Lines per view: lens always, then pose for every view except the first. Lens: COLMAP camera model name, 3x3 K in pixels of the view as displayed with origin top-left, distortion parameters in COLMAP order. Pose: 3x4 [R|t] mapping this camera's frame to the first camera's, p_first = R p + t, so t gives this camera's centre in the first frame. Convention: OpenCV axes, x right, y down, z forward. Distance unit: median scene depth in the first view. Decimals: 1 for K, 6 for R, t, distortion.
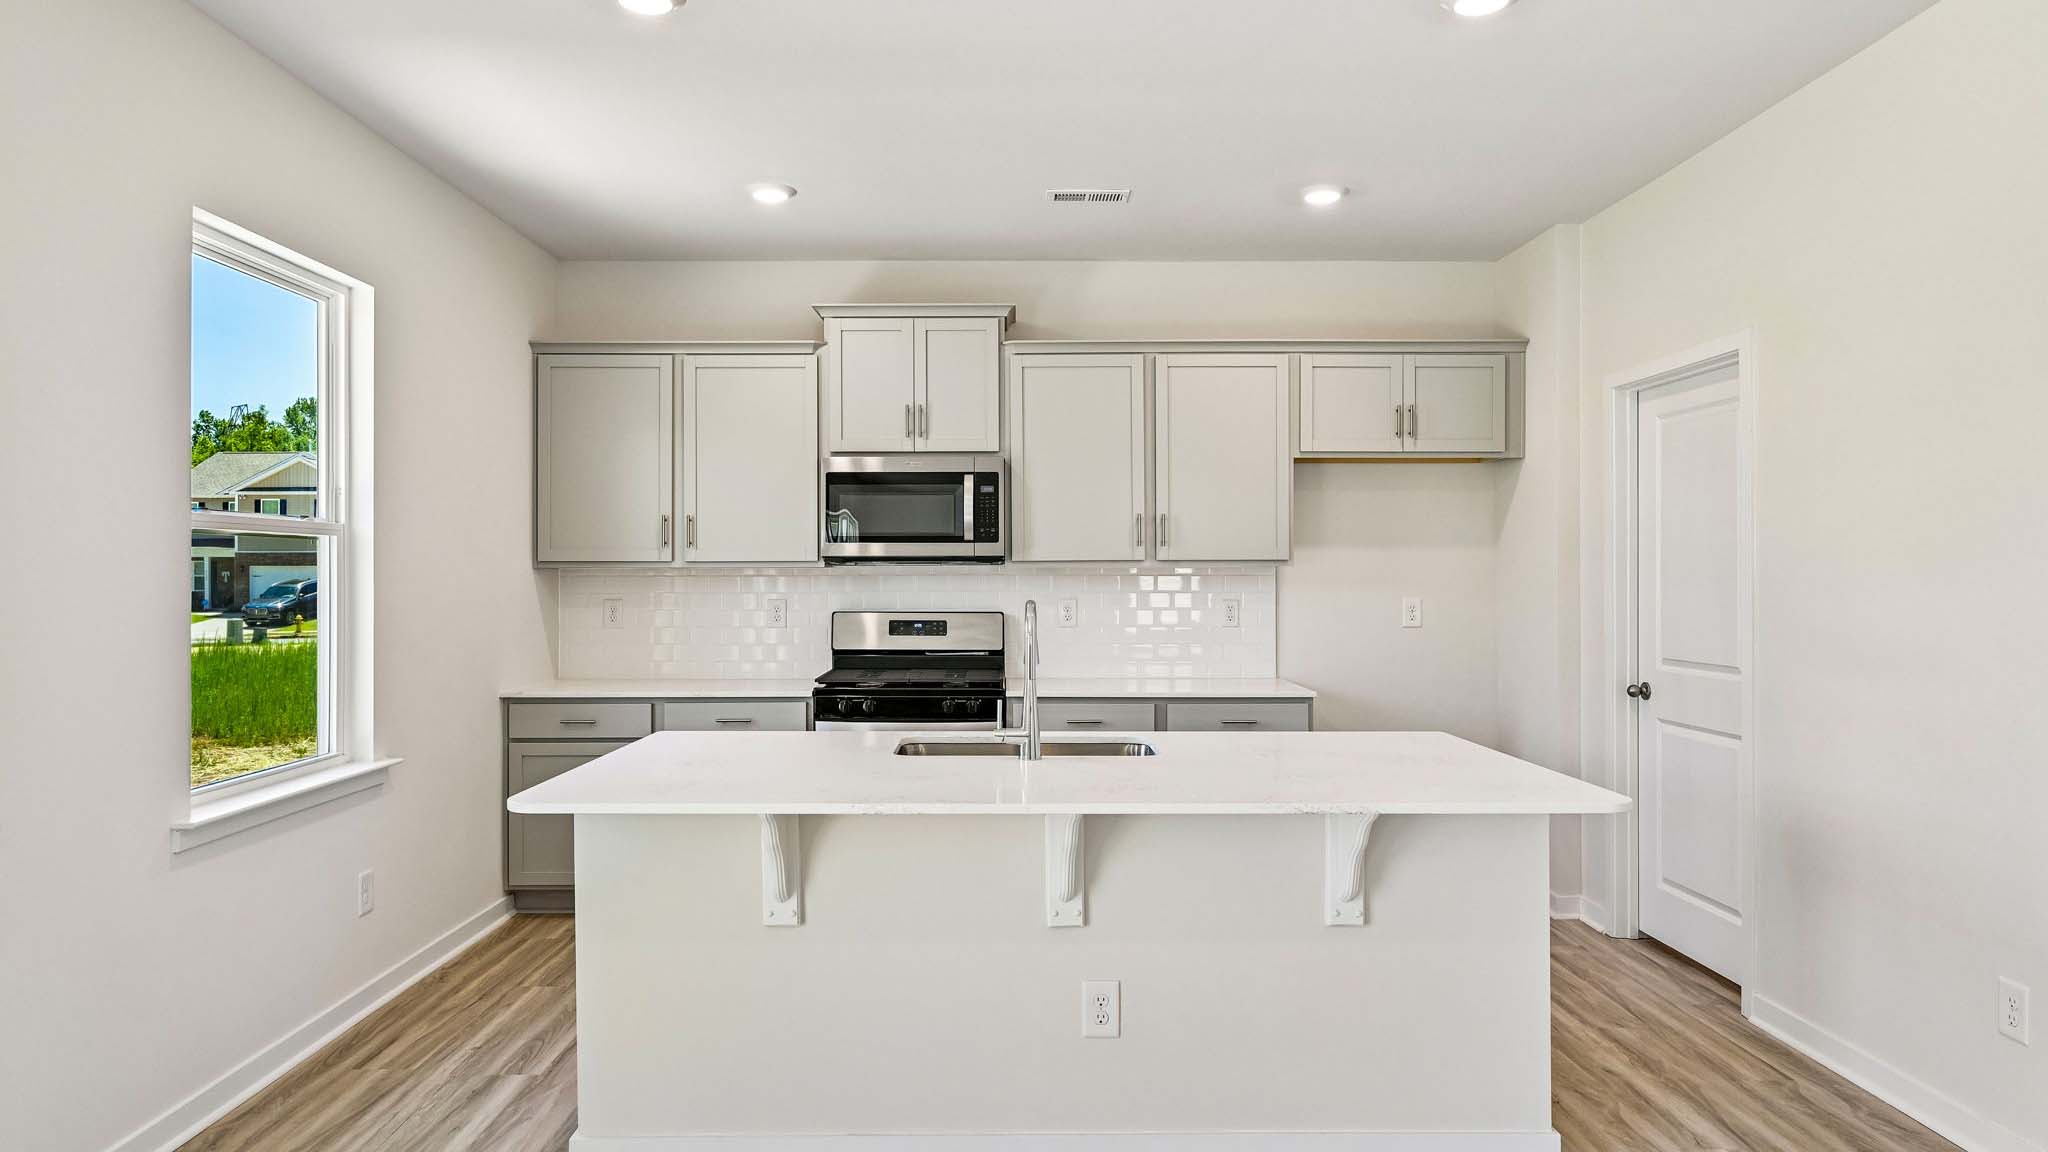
lens RADIAL K [[1261.6, 0, 1010.3], [0, 1261.6, 571.9], [0, 0, 1]] dist [-0.001487, -0.003464]
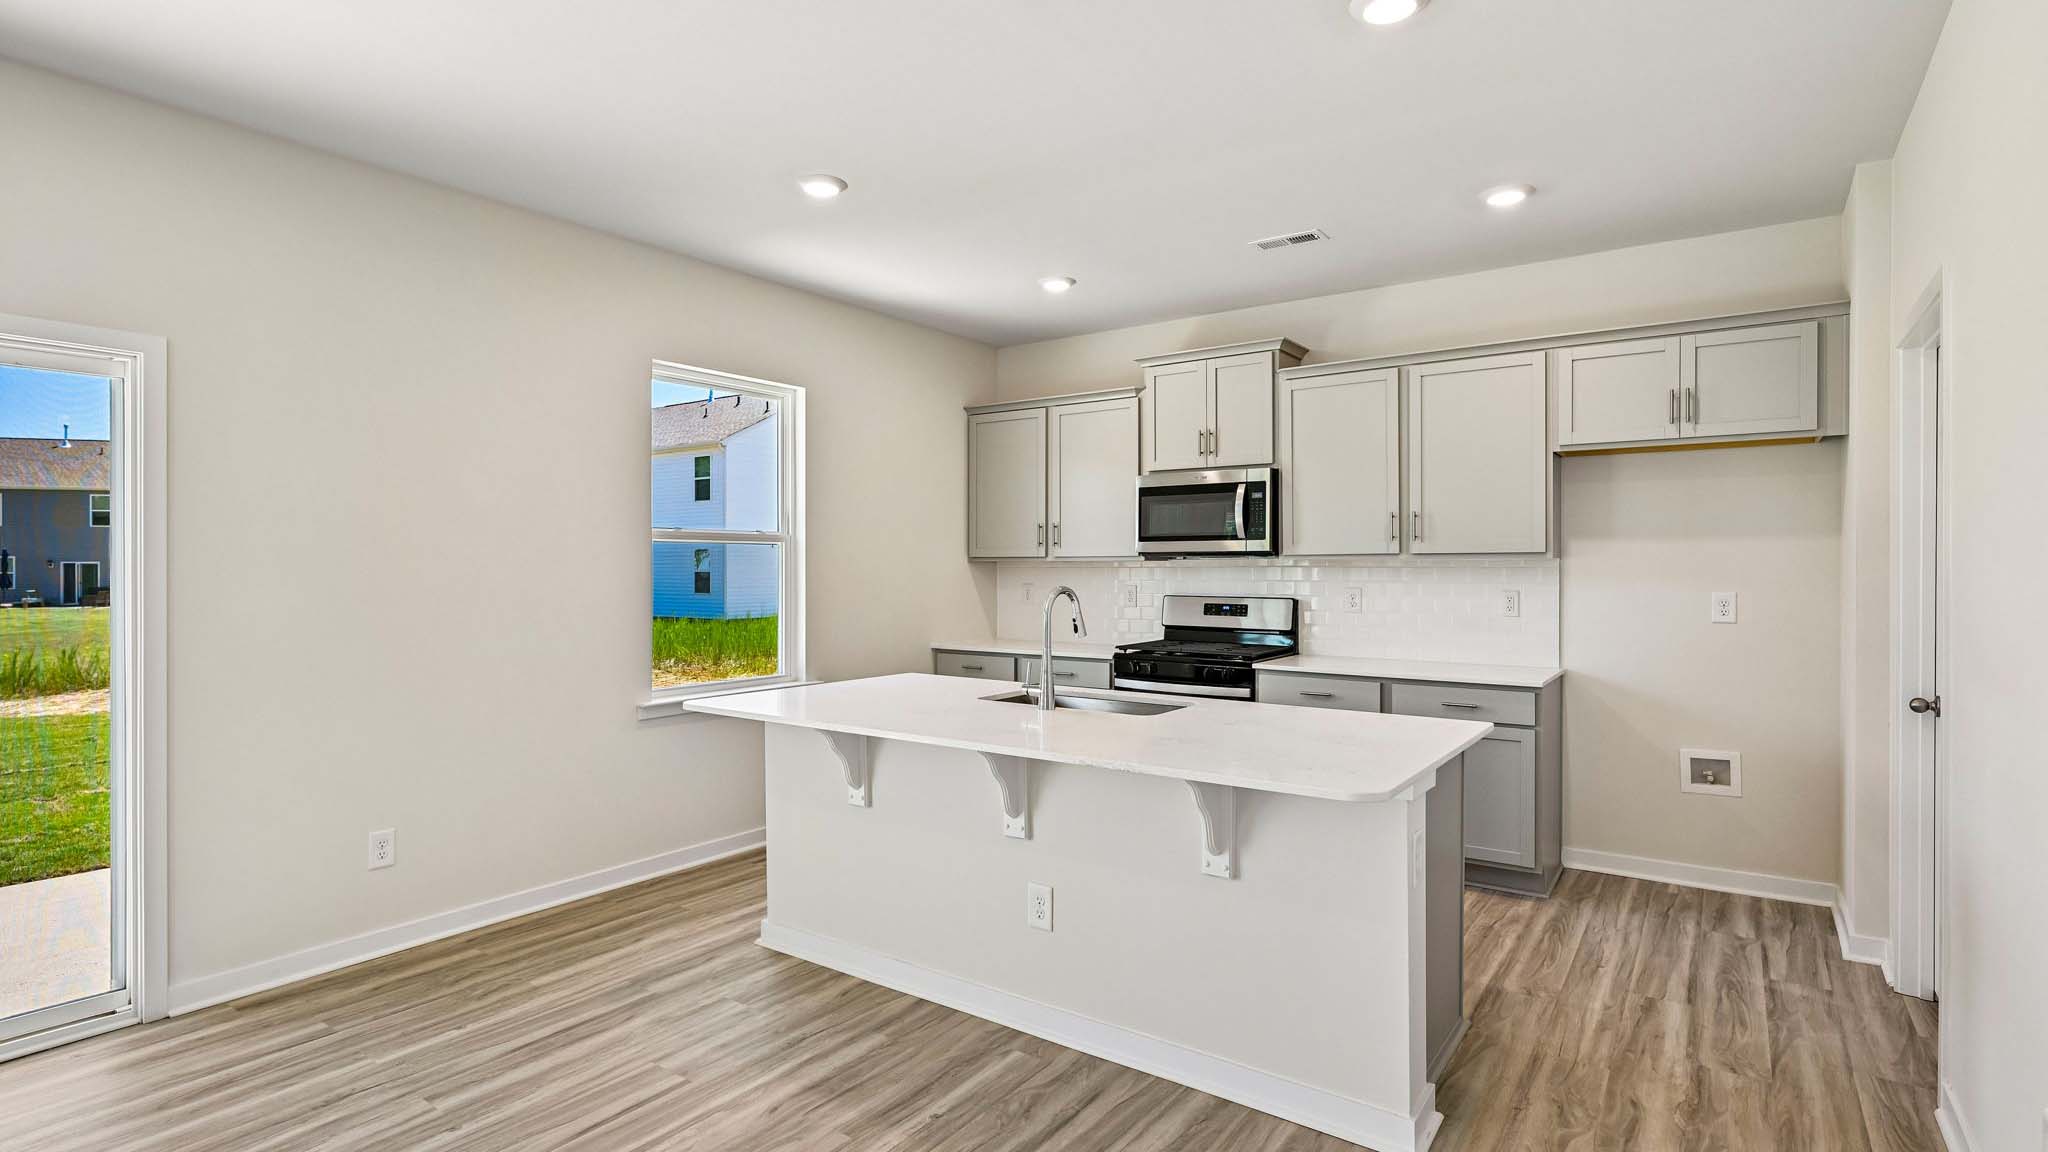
lens RADIAL K [[999.8, 0, 1009.8], [0, 999.8, 574.4], [0, 0, 1]] dist [-0.001492, -0.000594]
pose [[0.806535, 0.005647, -0.591159, 0.351733], [0.000531, 0.999947, 0.010276, -0.000274], [0.591186, -0.008602, 0.806489, 0.091548]]
